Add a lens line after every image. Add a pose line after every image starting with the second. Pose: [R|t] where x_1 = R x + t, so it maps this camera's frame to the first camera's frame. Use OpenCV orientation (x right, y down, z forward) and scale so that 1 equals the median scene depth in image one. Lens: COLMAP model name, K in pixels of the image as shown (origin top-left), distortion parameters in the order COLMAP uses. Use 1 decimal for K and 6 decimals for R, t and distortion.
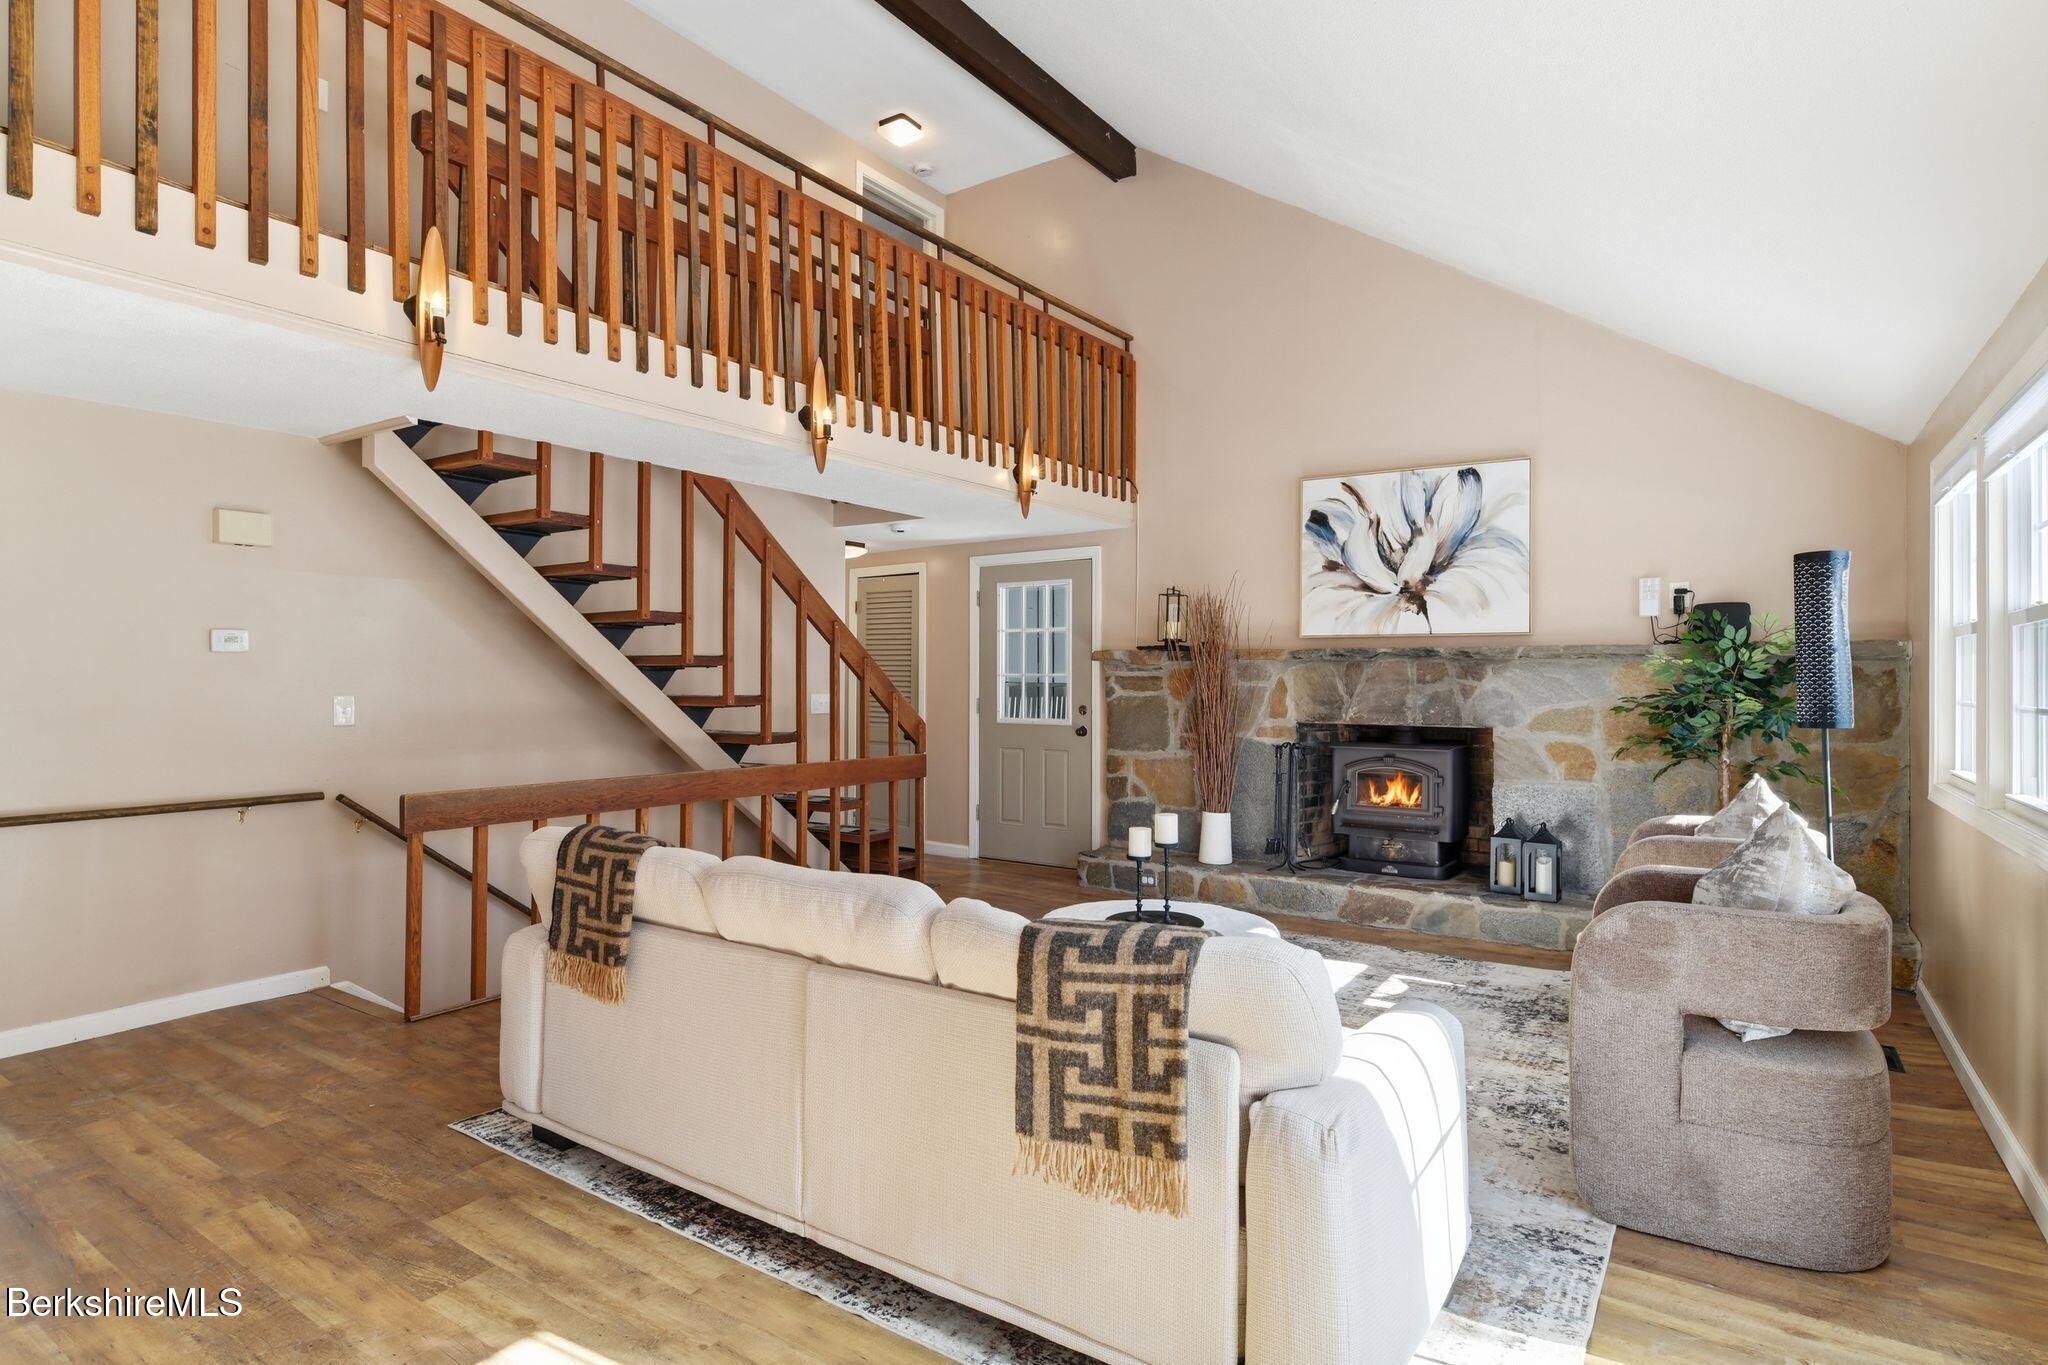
lens RADIAL K [[1064.0, 0, 1033.7], [0, 1064.0, 677.7], [0, 0, 1]] dist [0.000964, 0.000905]
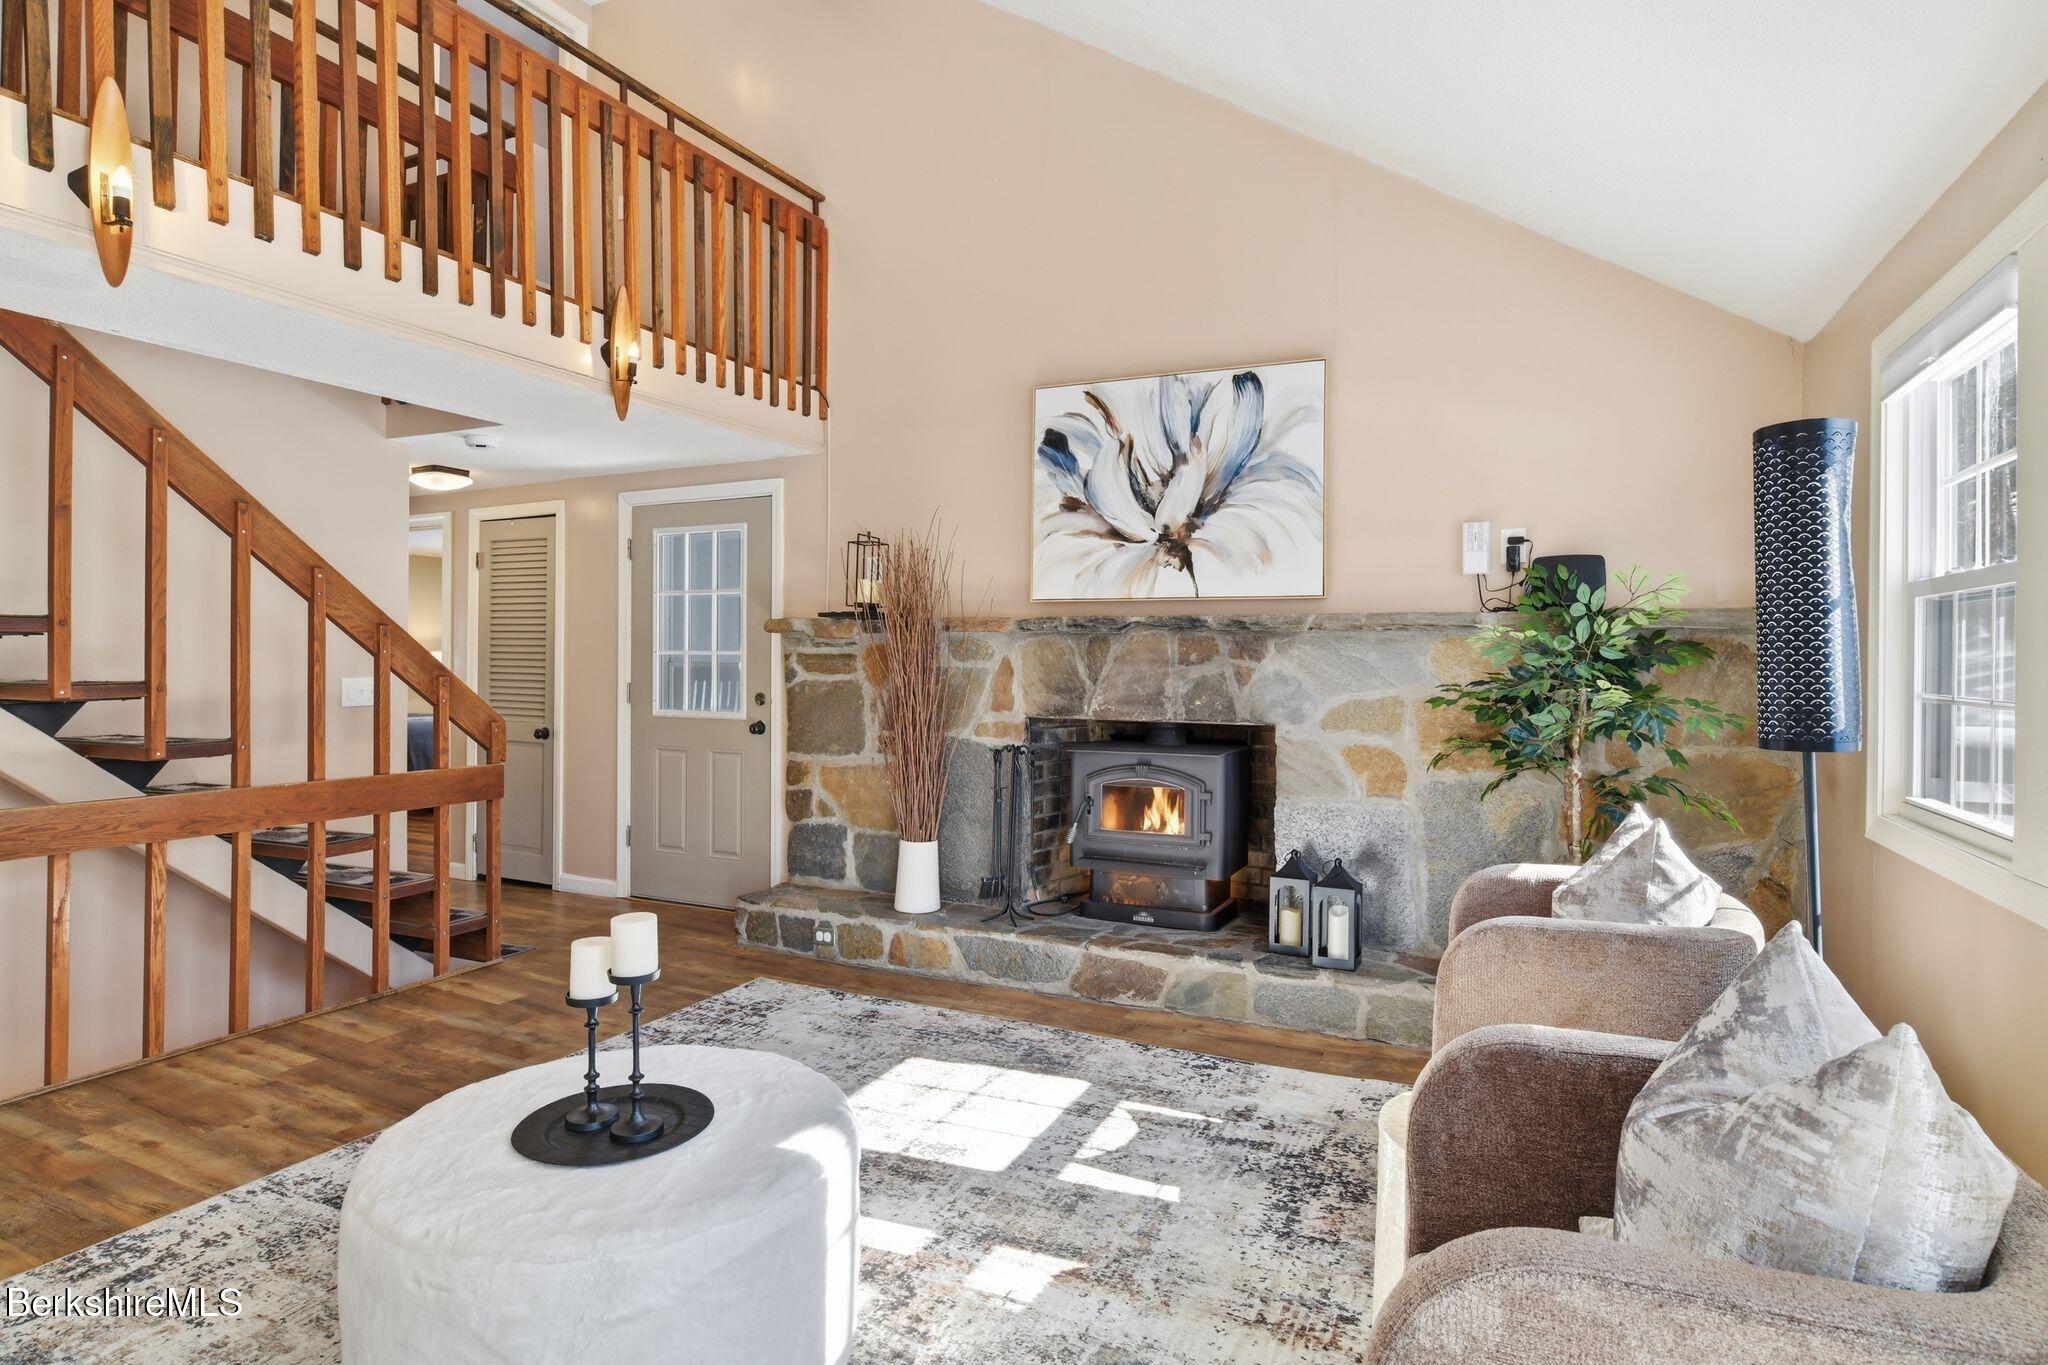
lens RADIAL K [[1069.7, 0, 1029.9], [0, 1069.7, 663.0], [0, 0, 1]] dist [0.000440, 0.000424]
pose [[0.988578, 0.002459, 0.150690, 0.149732], [-0.003261, 0.999982, 0.005079, 0.000894], [-0.150674, -0.005513, 0.988568, 0.290327]]
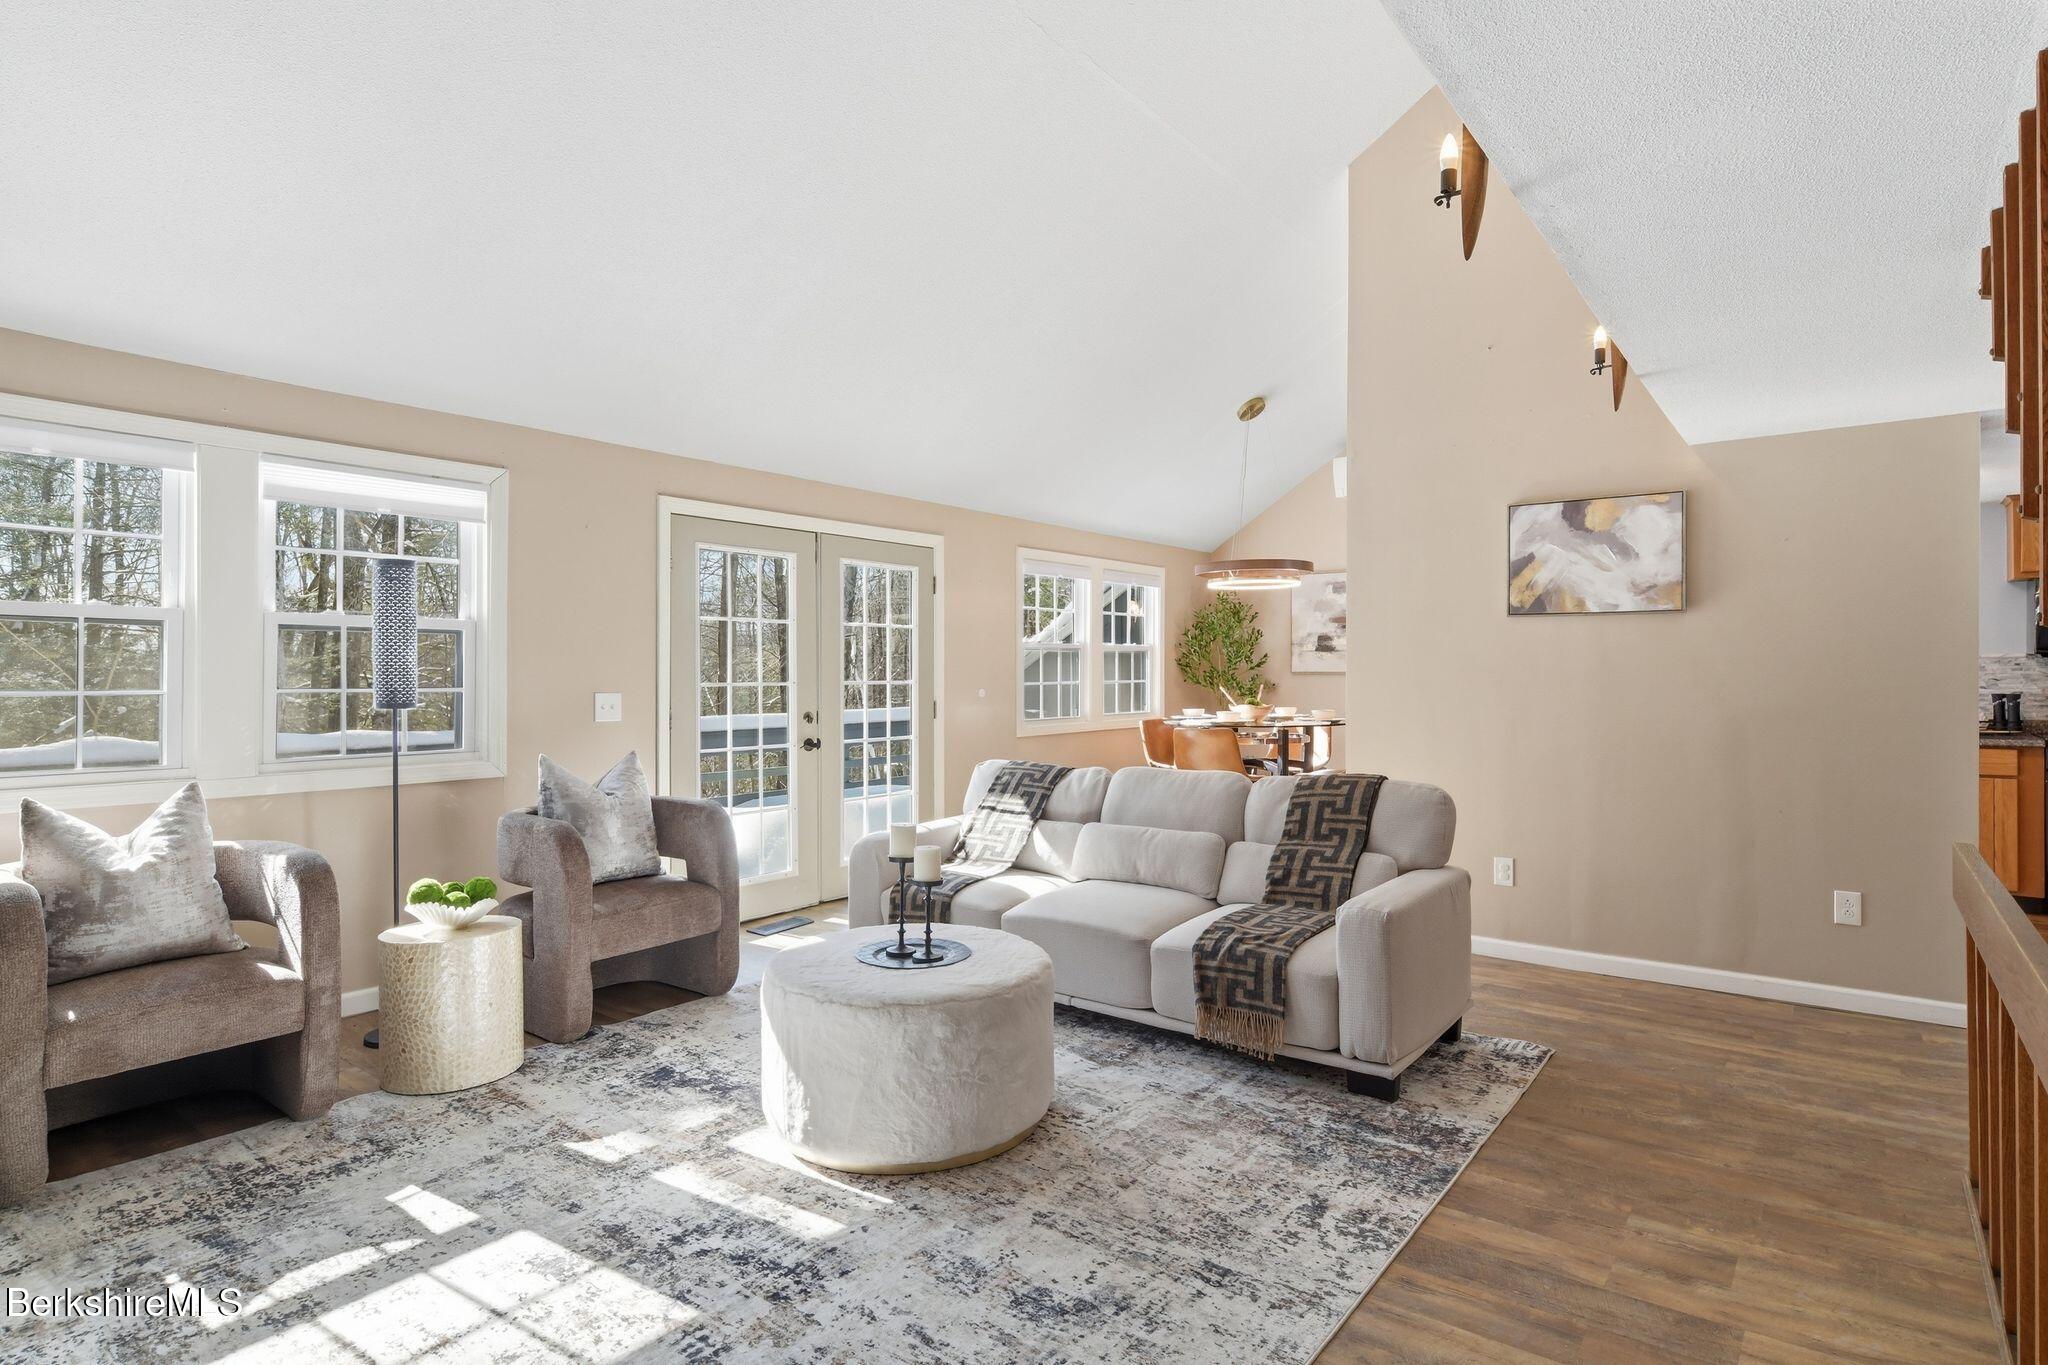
lens RADIAL K [[1064.0, 0, 1033.7], [0, 1064.0, 677.7], [0, 0, 1]] dist [0.000964, 0.000905]
pose [[-0.997776, -0.004580, 0.066492, -0.026046], [-0.004647, 0.999989, -0.000849, 0.005186], [-0.066487, -0.001156, -0.997787, 1.187241]]
